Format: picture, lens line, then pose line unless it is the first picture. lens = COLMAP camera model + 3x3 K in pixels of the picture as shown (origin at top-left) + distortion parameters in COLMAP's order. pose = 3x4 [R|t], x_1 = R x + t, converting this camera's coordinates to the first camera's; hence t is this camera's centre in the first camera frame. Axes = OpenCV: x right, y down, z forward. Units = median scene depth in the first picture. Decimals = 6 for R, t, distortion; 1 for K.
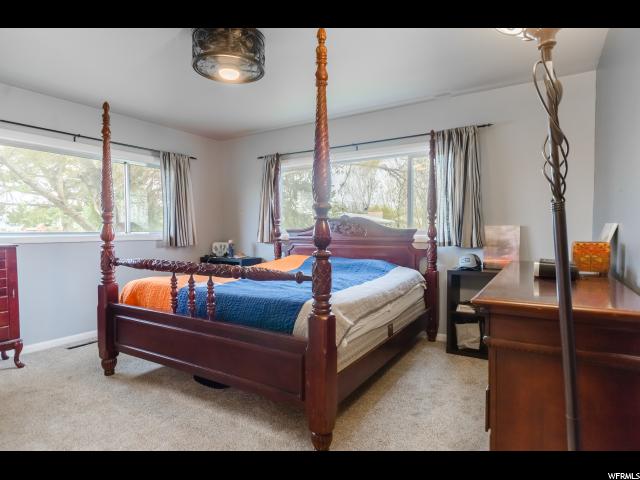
lens RADIAL K [[369.6, 0, 320.0], [0, 369.6, 240.0], [0, 0, 1]] dist [-0.000829, 0.000159]
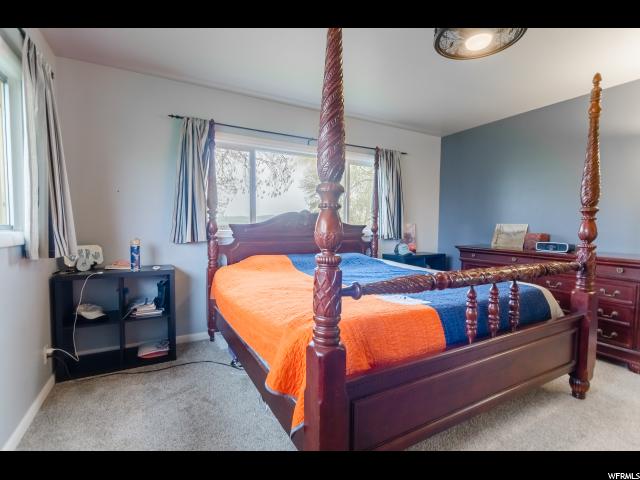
lens RADIAL K [[304.2, 0, 320.0], [0, 304.2, 240.0], [0, 0, 1]] dist [0.000444, 0.000021]
pose [[0.493365, -0.037615, 0.869009, -0.695640], [0.006652, 0.999198, 0.039473, -0.021890], [-0.869797, -0.013694, 0.493219, 0.646508]]
